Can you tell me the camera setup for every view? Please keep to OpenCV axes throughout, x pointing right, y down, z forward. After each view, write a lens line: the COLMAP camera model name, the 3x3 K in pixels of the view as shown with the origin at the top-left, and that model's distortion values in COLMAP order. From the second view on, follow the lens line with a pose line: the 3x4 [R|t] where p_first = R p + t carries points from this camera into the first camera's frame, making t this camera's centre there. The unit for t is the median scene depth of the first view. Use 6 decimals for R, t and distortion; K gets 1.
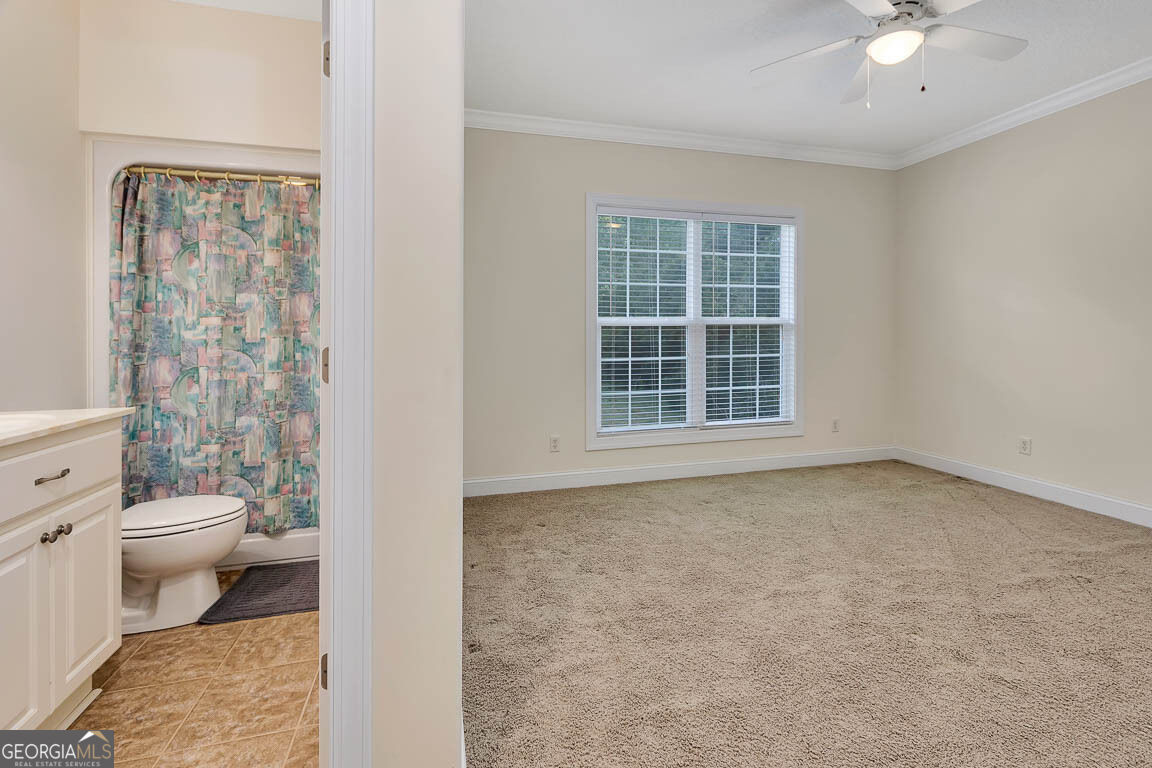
lens RADIAL K [[500.3, 0, 576.9], [0, 500.3, 321.2], [0, 0, 1]] dist [-0.001597, -0.000036]
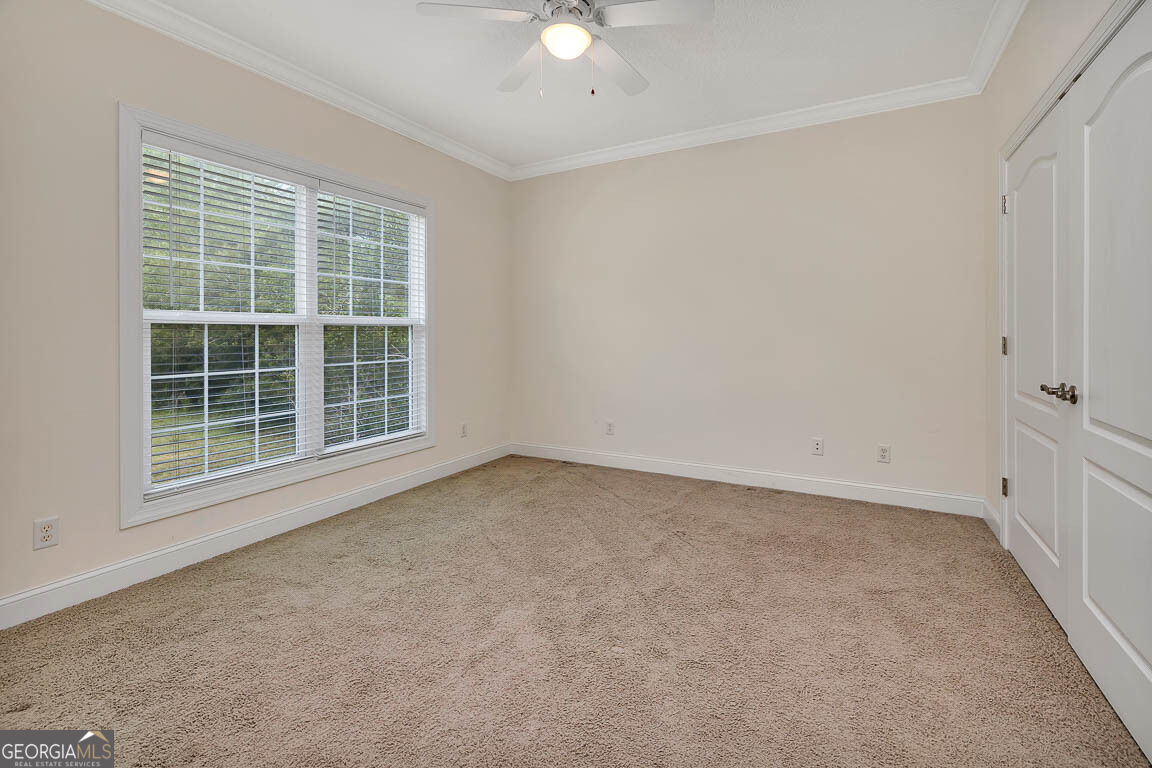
lens RADIAL K [[504.6, 0, 580.3], [0, 504.6, 334.5], [0, 0, 1]] dist [-0.000314, 0.000152]
pose [[0.695394, 0.000710, 0.718629, -0.048773], [-0.016433, 0.999754, 0.014914, 0.007482], [-0.718441, -0.022181, 0.695234, 0.265721]]
